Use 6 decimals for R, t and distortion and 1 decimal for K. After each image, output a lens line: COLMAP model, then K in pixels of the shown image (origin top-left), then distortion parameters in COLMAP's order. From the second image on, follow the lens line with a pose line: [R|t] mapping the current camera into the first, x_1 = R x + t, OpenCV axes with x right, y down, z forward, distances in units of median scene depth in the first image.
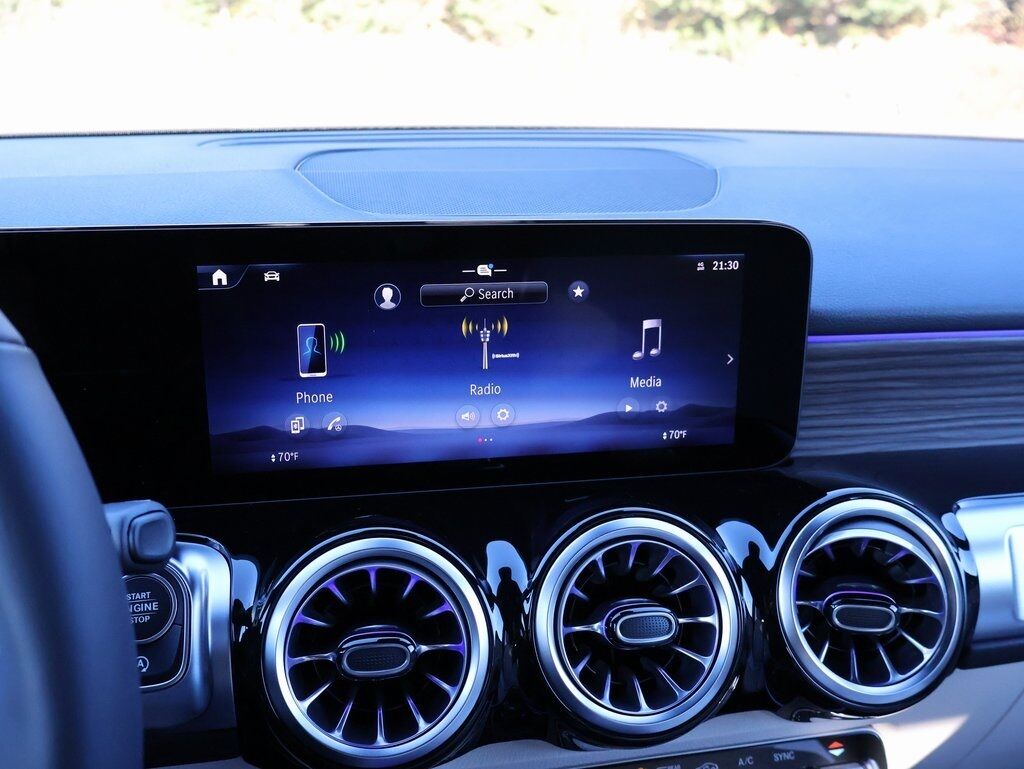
lens RADIAL K [[982.9, 0, 512.0], [0, 982.9, 384.5], [0, 0, 1]] dist [0.006860, 0.004242]
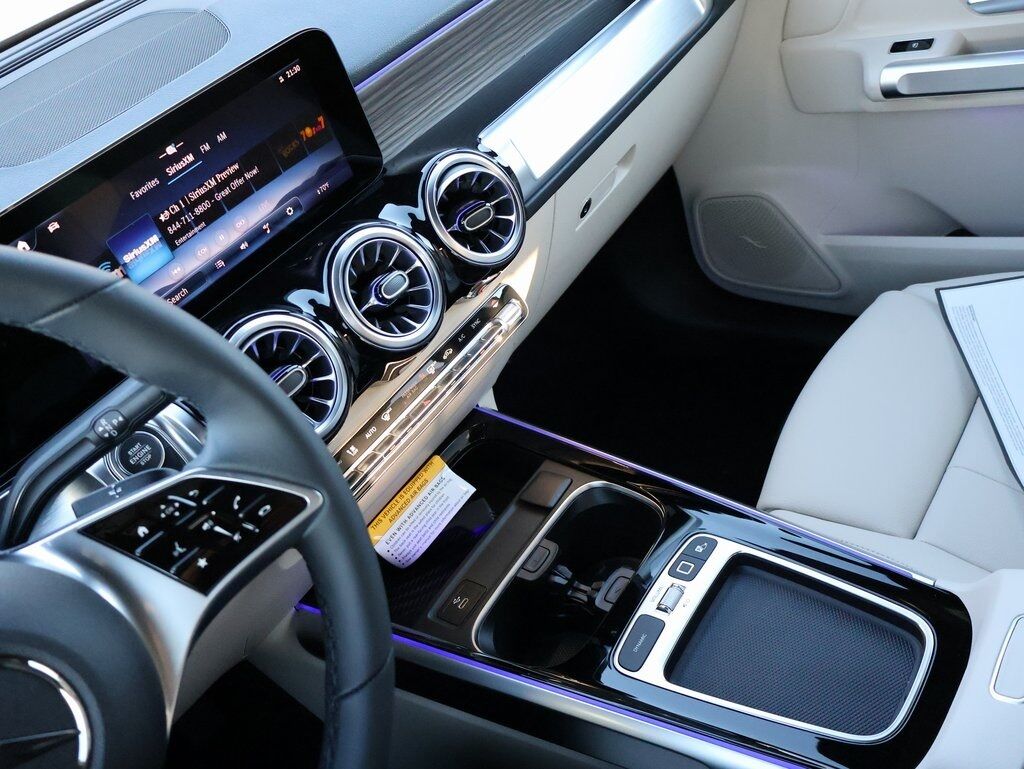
lens RADIAL K [[982.9, 0, 512.0], [0, 982.9, 384.5], [0, 0, 1]] dist [0.006860, 0.004242]
pose [[0.699019, -0.589572, 0.404694, -0.449510], [0.489952, 0.807080, 0.329498, -0.065881], [-0.520883, -0.032045, 0.853026, -0.492318]]
